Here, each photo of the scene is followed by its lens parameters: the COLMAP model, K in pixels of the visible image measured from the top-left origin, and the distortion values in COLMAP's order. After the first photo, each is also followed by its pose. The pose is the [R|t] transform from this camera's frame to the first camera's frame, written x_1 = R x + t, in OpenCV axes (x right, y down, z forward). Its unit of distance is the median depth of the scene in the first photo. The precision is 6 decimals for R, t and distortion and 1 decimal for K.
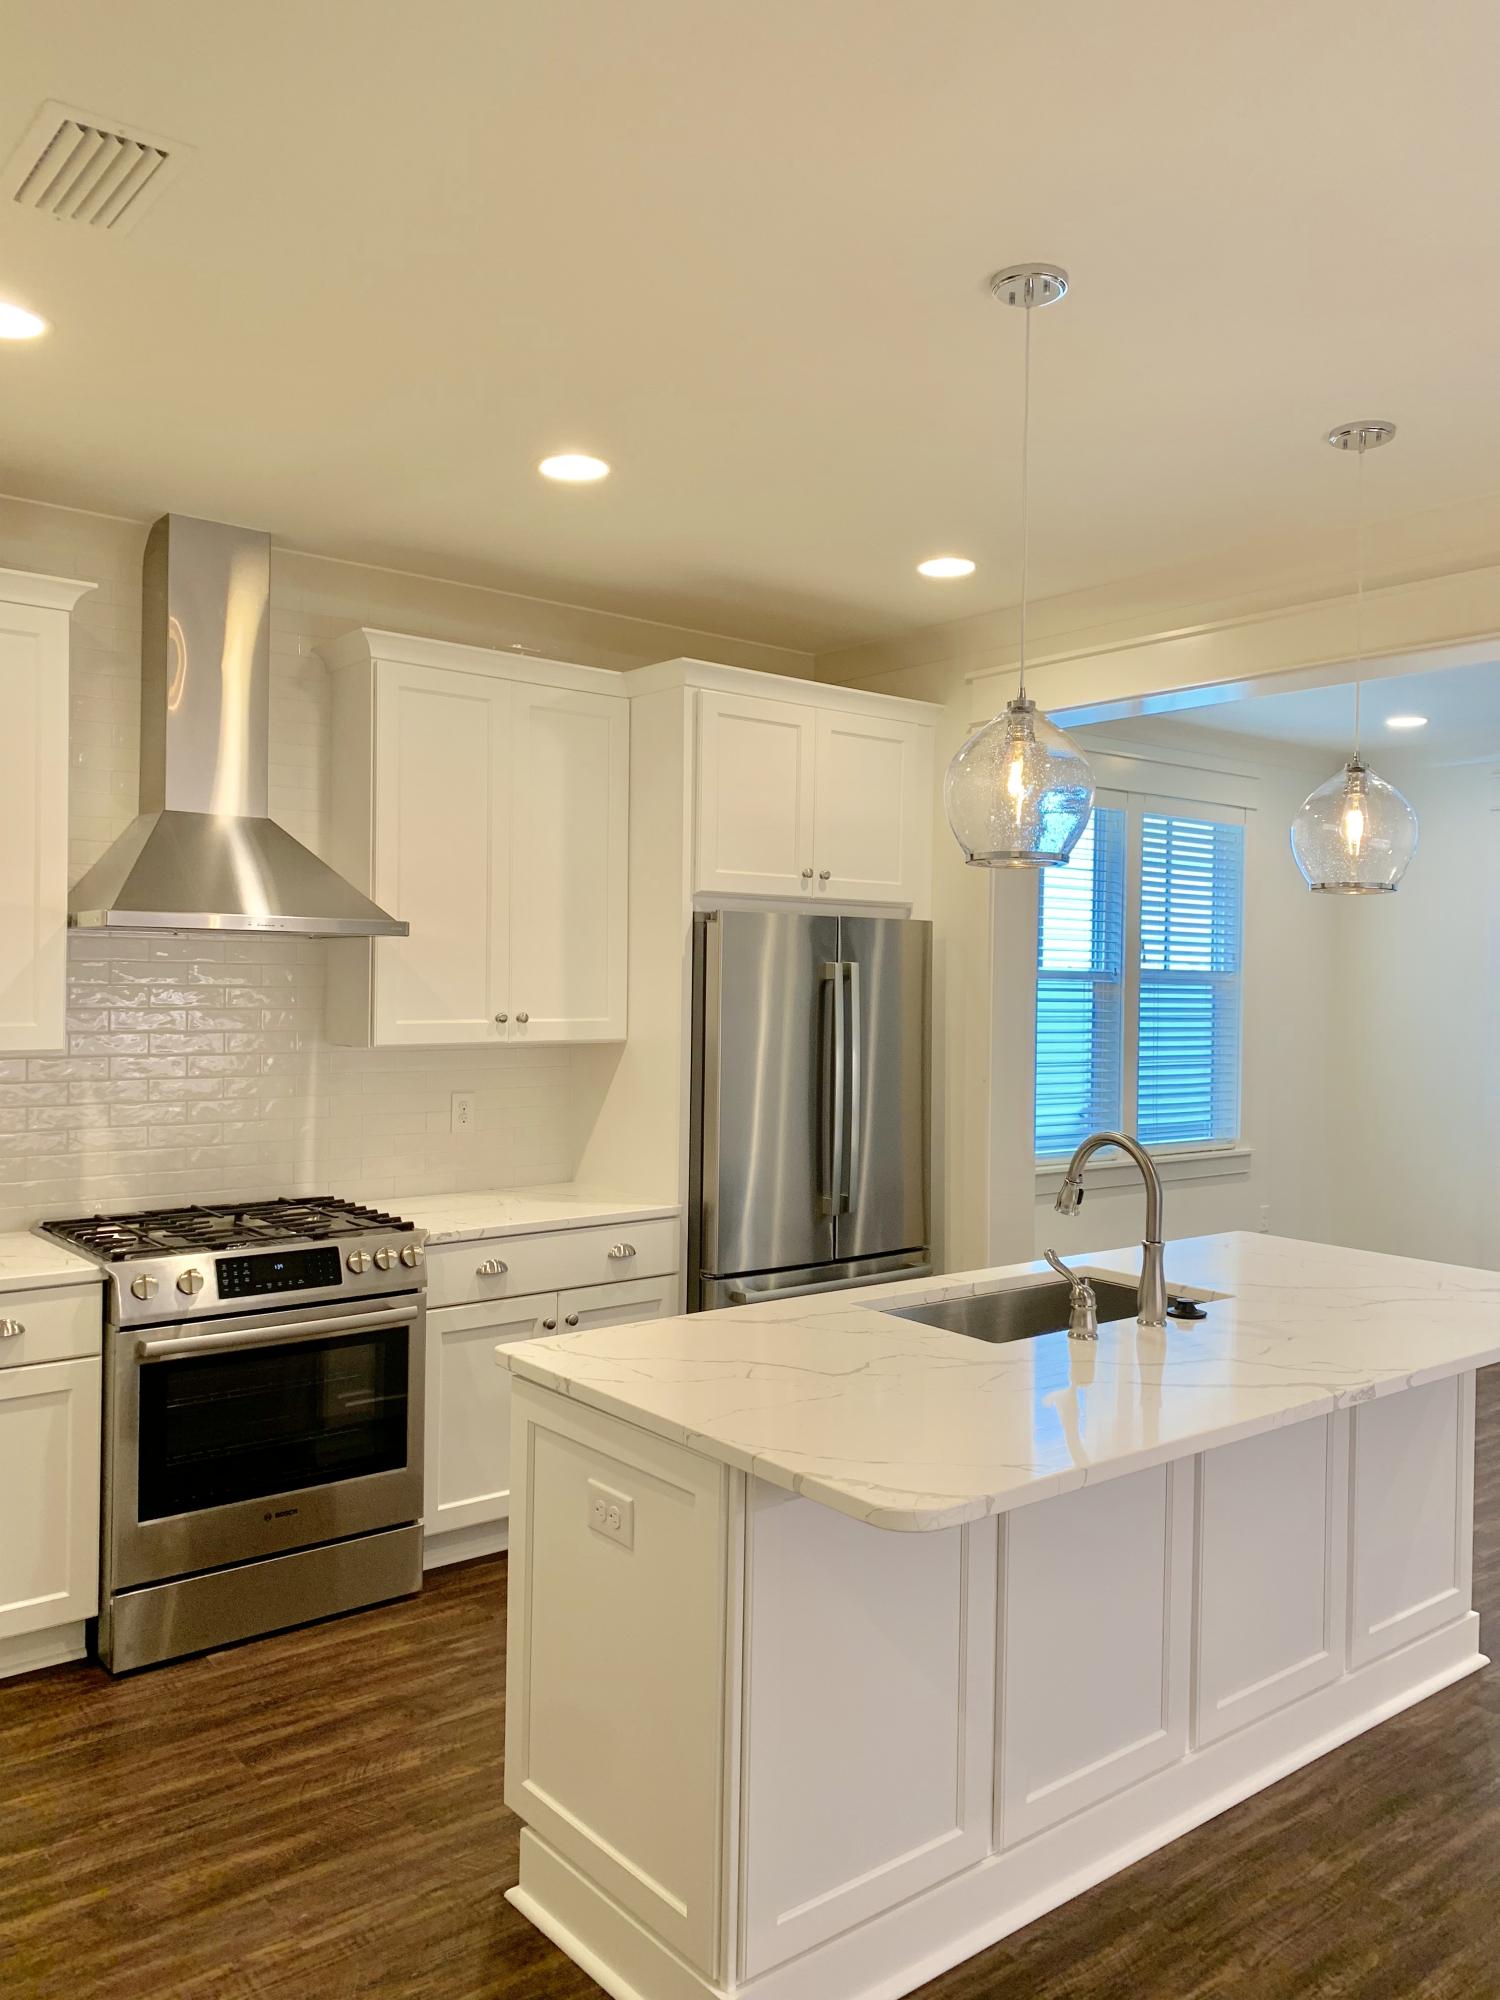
lens RADIAL K [[1529.4, 0, 756.3], [0, 1529.4, 1001.8], [0, 0, 1]] dist [0.030067, -0.018901]
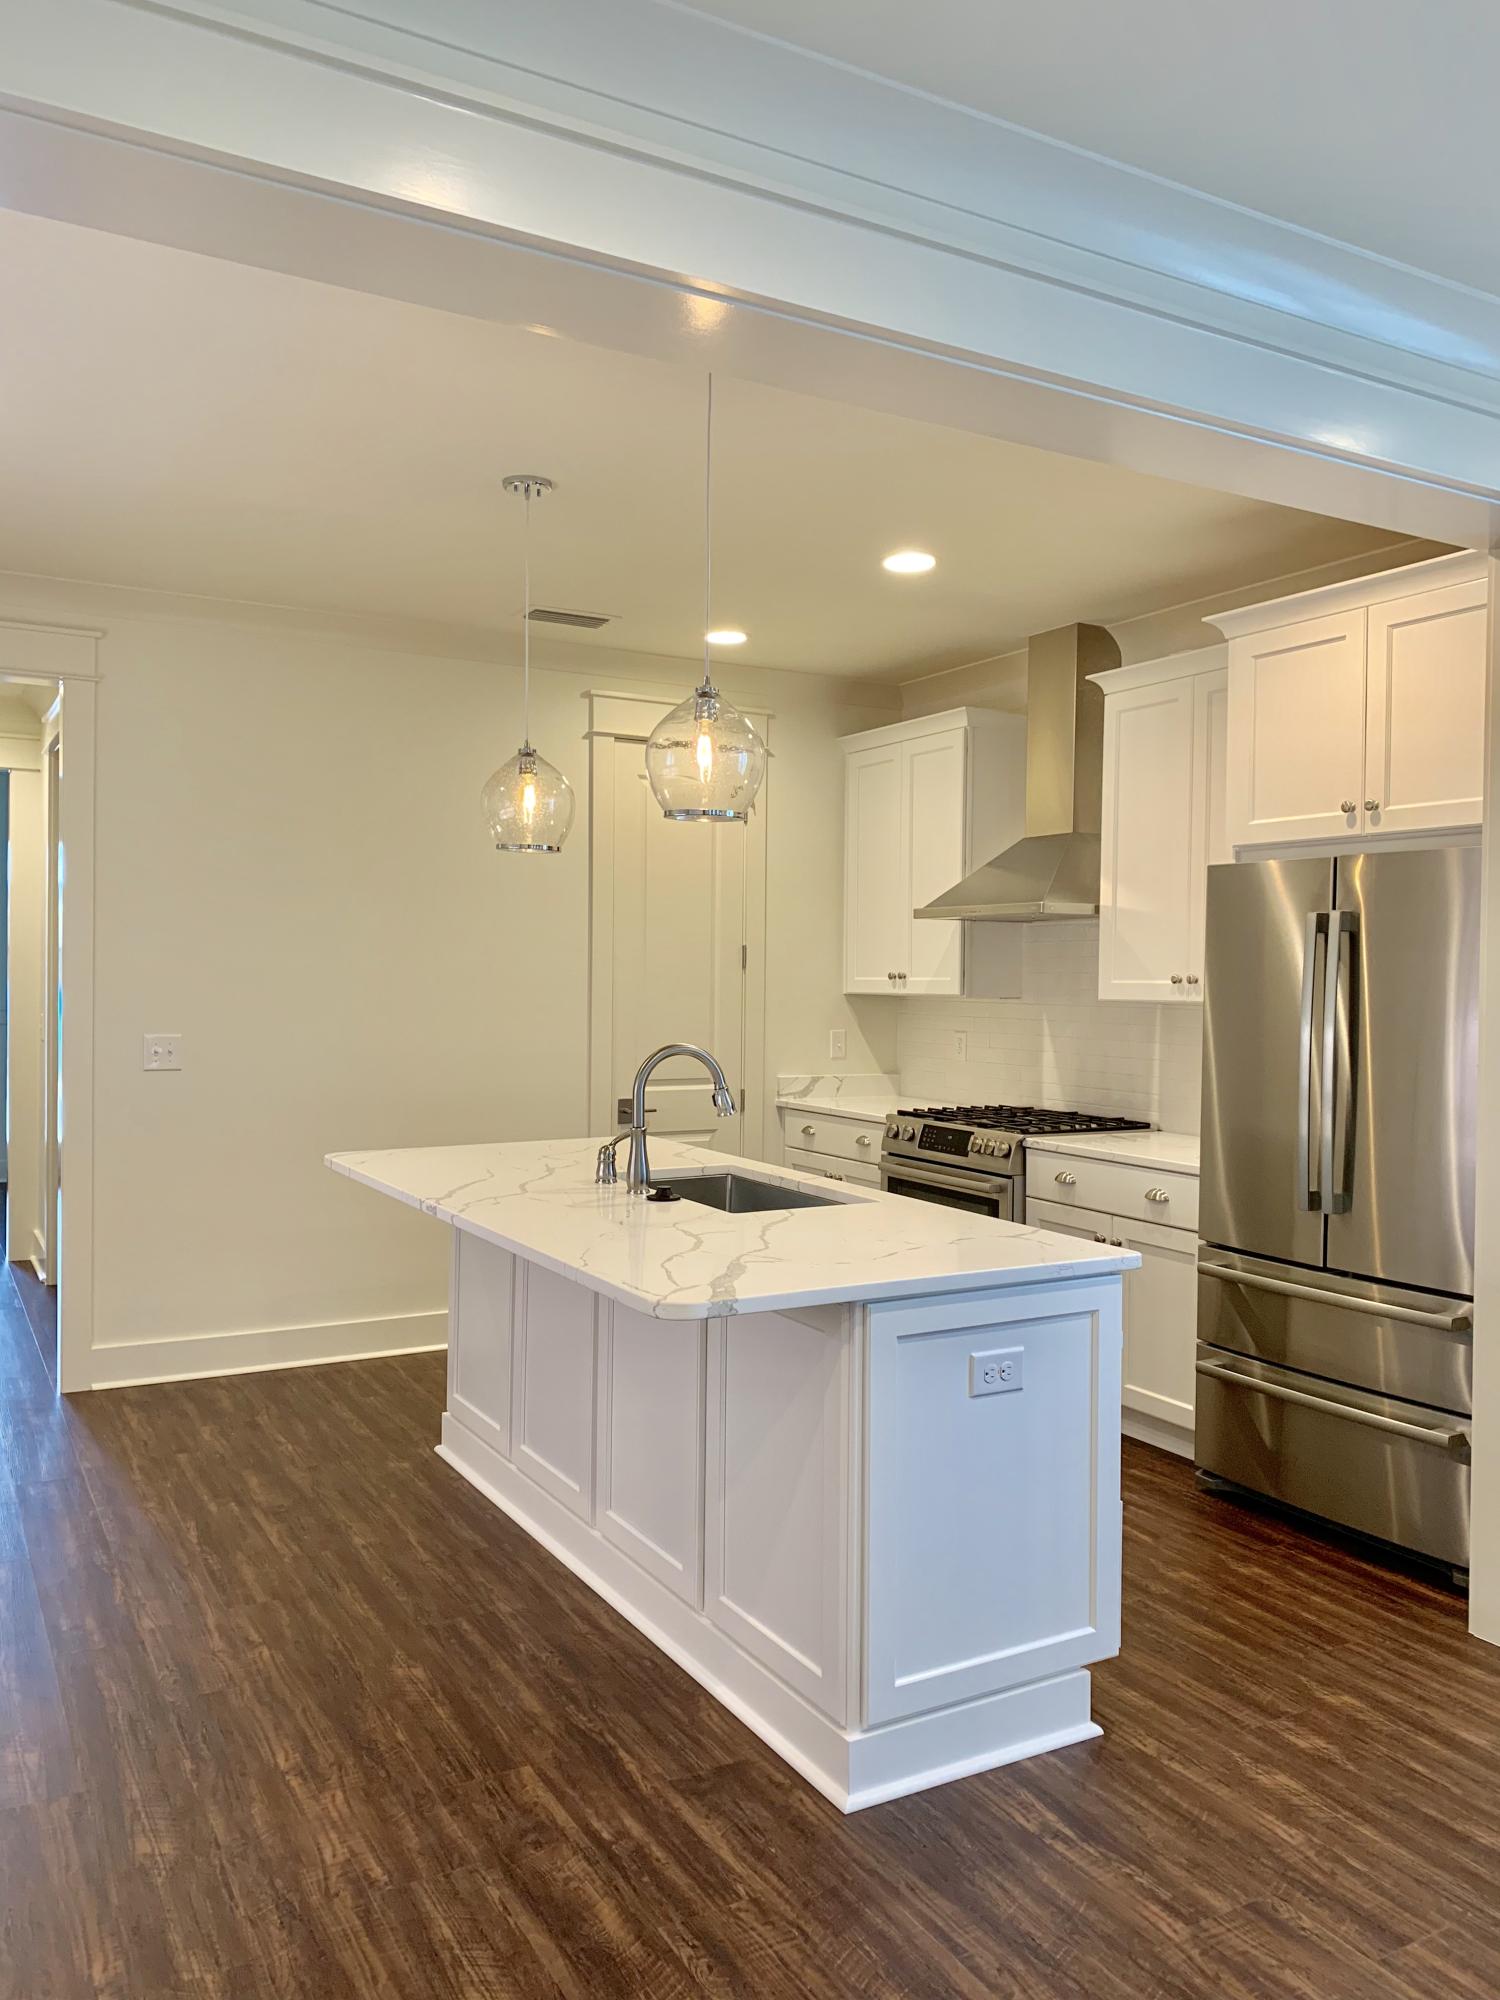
lens RADIAL K [[1529.4, 0, 757.0], [0, 1529.4, 995.2], [0, 0, 1]] dist [0.030067, -0.018901]
pose [[-0.169572, -0.005046, -0.985505, 1.108323], [-0.026840, 0.999640, -0.000500, 0.034881], [0.985152, 0.026366, -0.169646, 0.983581]]
